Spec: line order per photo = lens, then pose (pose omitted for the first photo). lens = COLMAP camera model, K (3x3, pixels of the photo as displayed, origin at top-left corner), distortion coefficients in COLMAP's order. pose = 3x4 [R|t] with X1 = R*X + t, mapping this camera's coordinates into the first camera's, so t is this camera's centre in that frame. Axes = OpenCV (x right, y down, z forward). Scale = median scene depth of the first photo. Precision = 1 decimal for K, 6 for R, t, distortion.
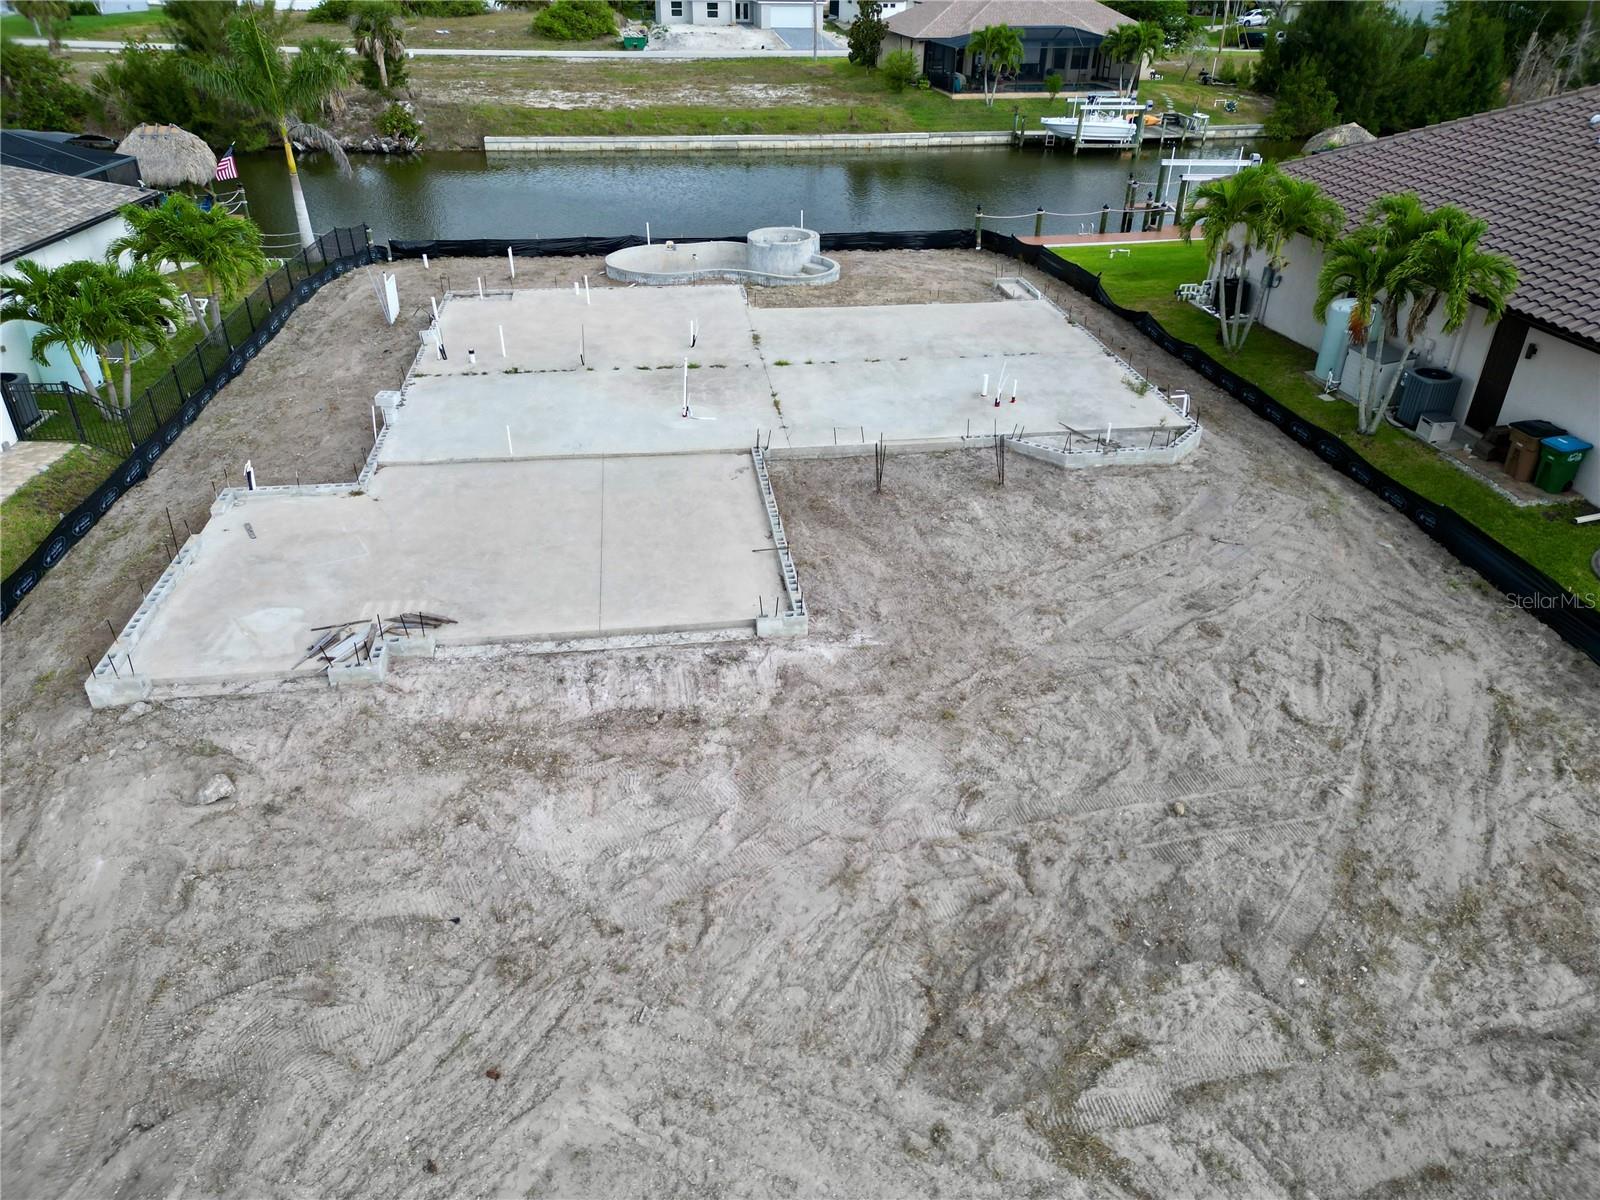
lens RADIAL K [[1115.9, 0, 802.5], [0, 1115.9, 603.9], [0, 0, 1]] dist [0.079392, -0.077458]
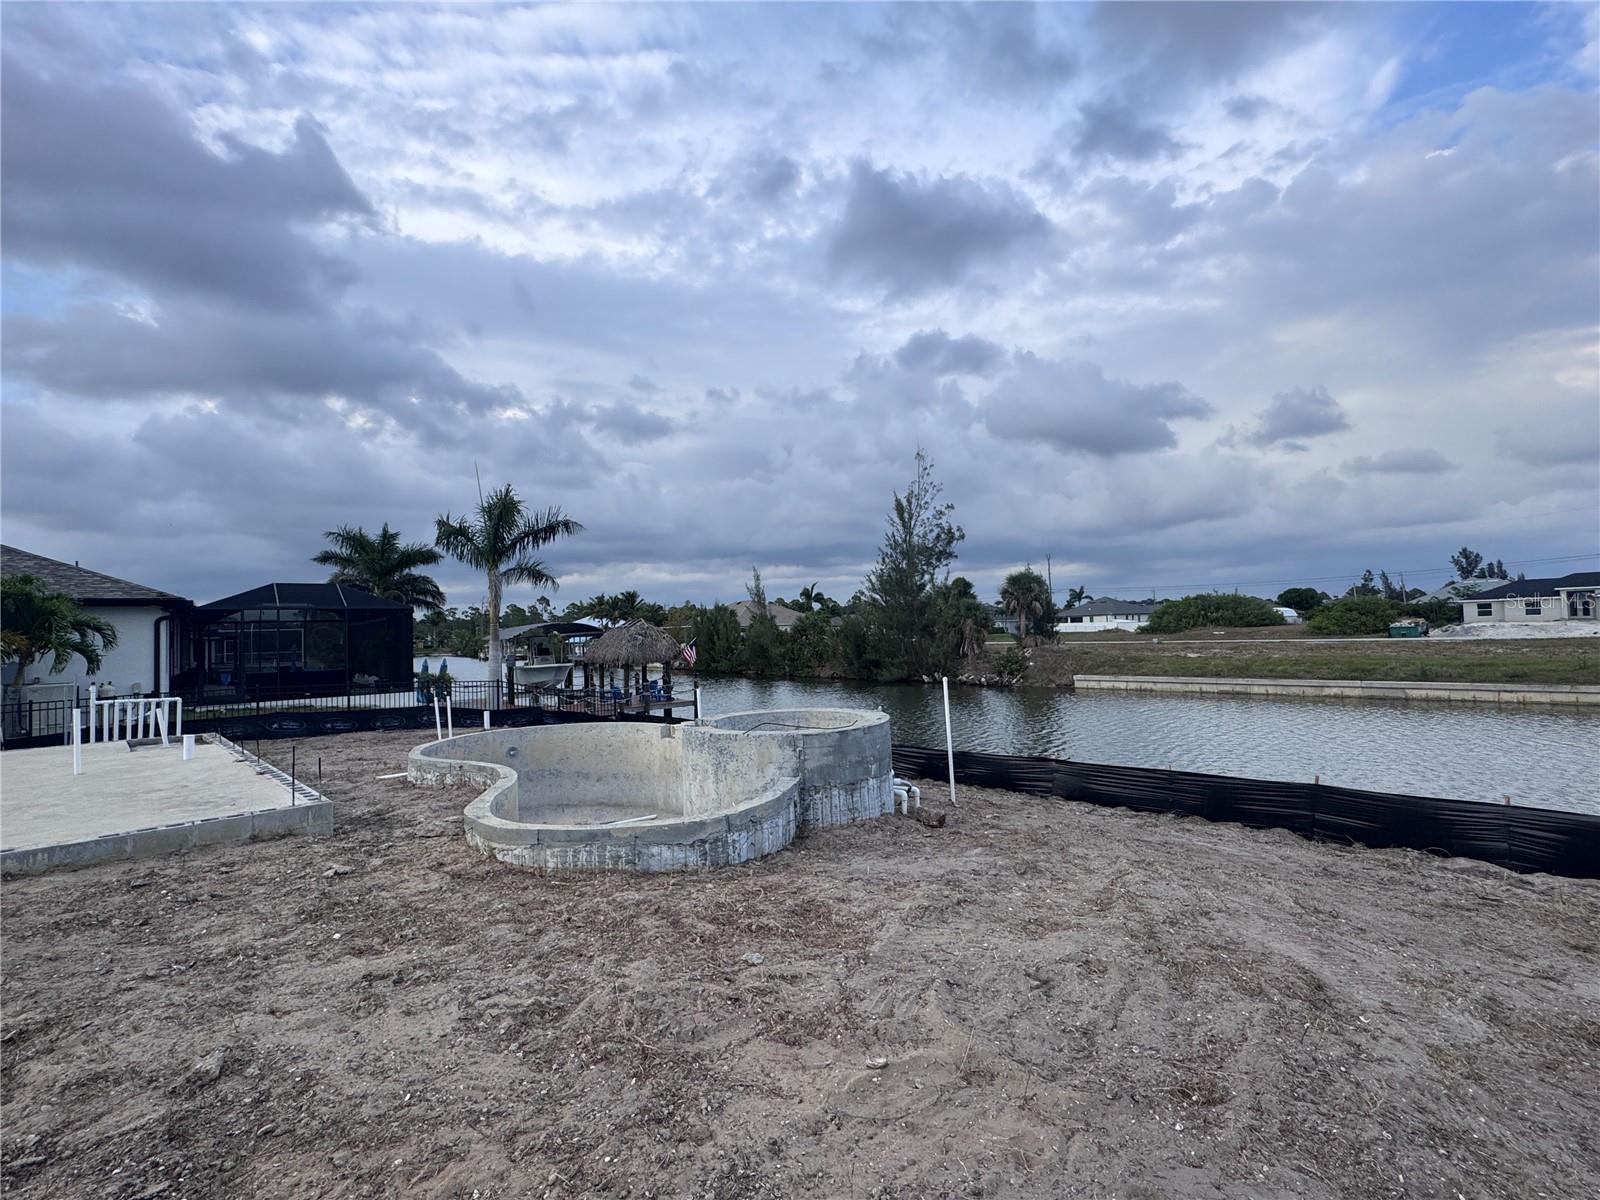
lens RADIAL K [[728.3, 0, 802.7], [0, 728.3, 579.4], [0, 0, 1]] dist [-0.000629, -0.000007]
pose [[0.591323, -0.088841, -0.801526, 0.304909], [-0.375521, 0.849245, -0.371170, -0.489903], [0.713667, 0.520471, 0.468816, 1.518371]]
